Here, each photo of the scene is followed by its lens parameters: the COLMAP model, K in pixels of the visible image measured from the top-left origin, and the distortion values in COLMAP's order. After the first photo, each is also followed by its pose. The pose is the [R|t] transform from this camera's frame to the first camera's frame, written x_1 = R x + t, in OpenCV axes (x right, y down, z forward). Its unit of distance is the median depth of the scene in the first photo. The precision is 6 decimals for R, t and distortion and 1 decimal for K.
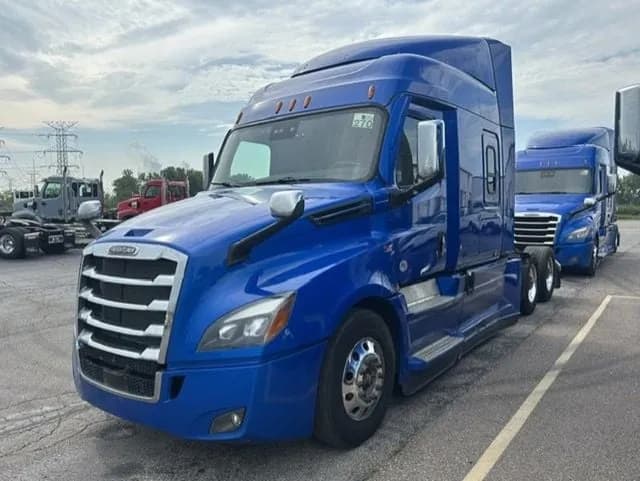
lens RADIAL K [[504.7, 0, 320.0], [0, 504.7, 240.5], [0, 0, 1]] dist [-0.022202, -0.005324]
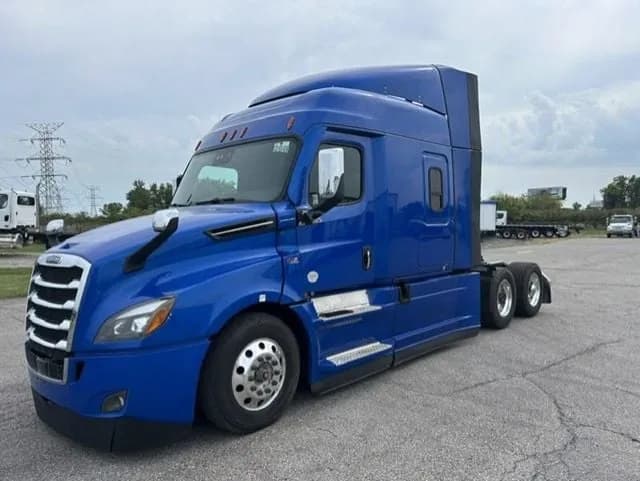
lens RADIAL K [[504.2, 0, 327.7], [0, 504.2, 238.2], [0, 0, 1]] dist [-0.003838, -0.011640]
pose [[0.996280, 0.003682, -0.086097, 0.342810], [-0.006644, 0.999395, -0.034139, 0.003984], [0.085920, 0.034584, 0.995702, -0.140151]]
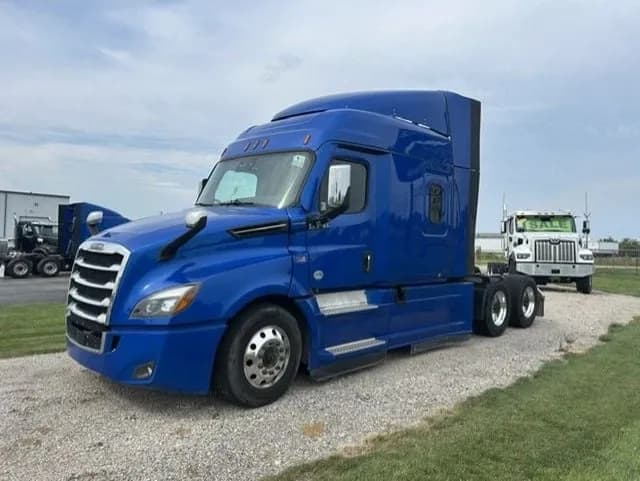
lens RADIAL K [[494.7, 0, 328.8], [0, 494.7, 228.0], [0, 0, 1]] dist [0.003549, 0.000412]
pose [[0.992046, 0.060407, -0.110433, 0.377976], [-0.067421, 0.995863, -0.060918, 0.008194], [0.106296, 0.067879, 0.992015, -0.297695]]
